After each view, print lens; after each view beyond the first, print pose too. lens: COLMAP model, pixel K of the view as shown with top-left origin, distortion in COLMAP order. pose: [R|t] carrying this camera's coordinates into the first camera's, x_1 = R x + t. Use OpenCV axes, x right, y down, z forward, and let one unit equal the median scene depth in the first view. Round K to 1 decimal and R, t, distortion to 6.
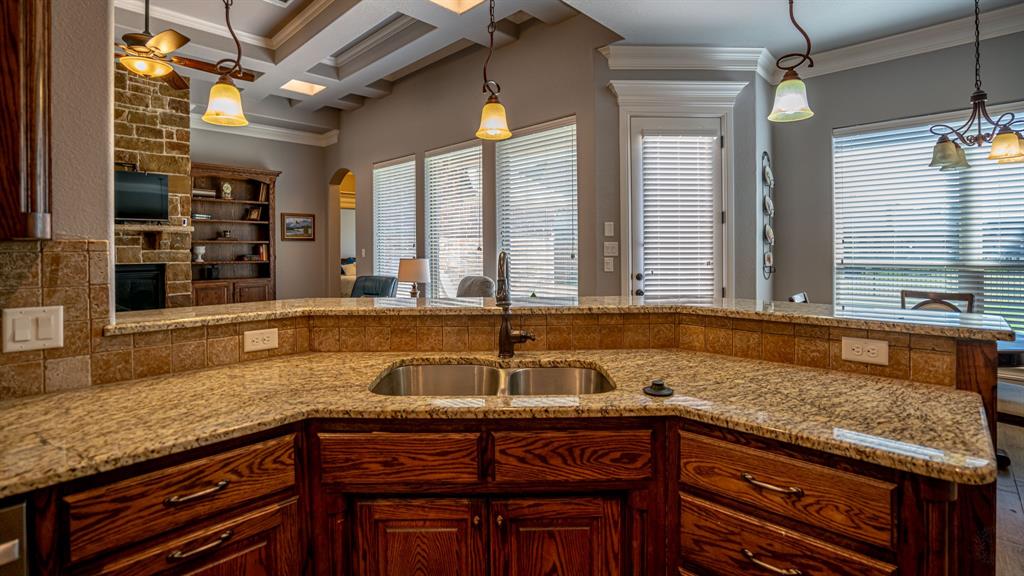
lens RADIAL K [[469.6, 0, 508.8], [0, 469.6, 252.7], [0, 0, 1]] dist [-0.063457, 0.025162]
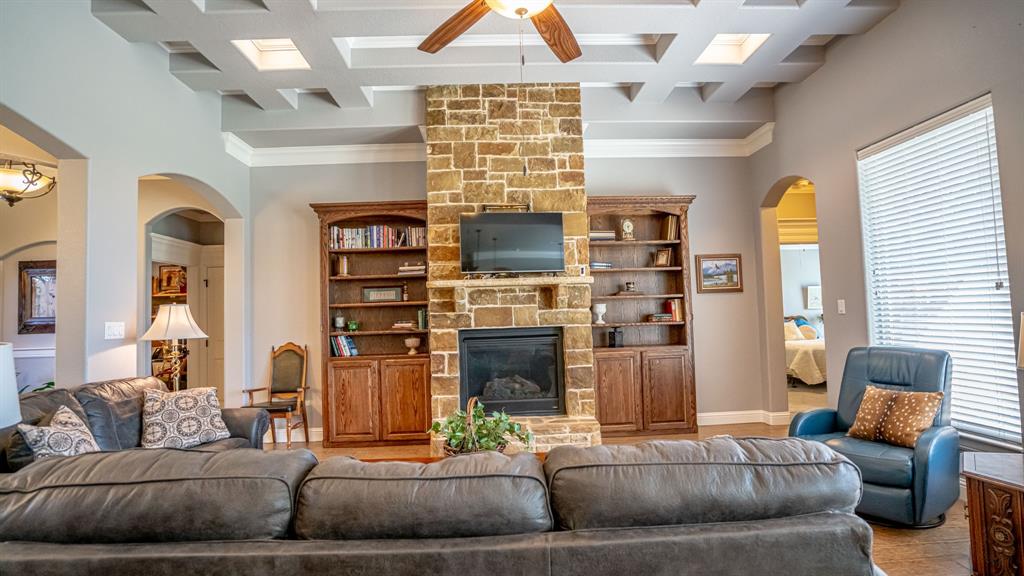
lens RADIAL K [[472.1, 0, 509.6], [0, 472.1, 291.4], [0, 0, 1]] dist [-0.063509, 0.025704]
pose [[0.723596, -0.052532, -0.688222, -0.349928], [0.021075, 0.998316, -0.054044, 0.007824], [0.689902, 0.024602, 0.723485, 0.472770]]
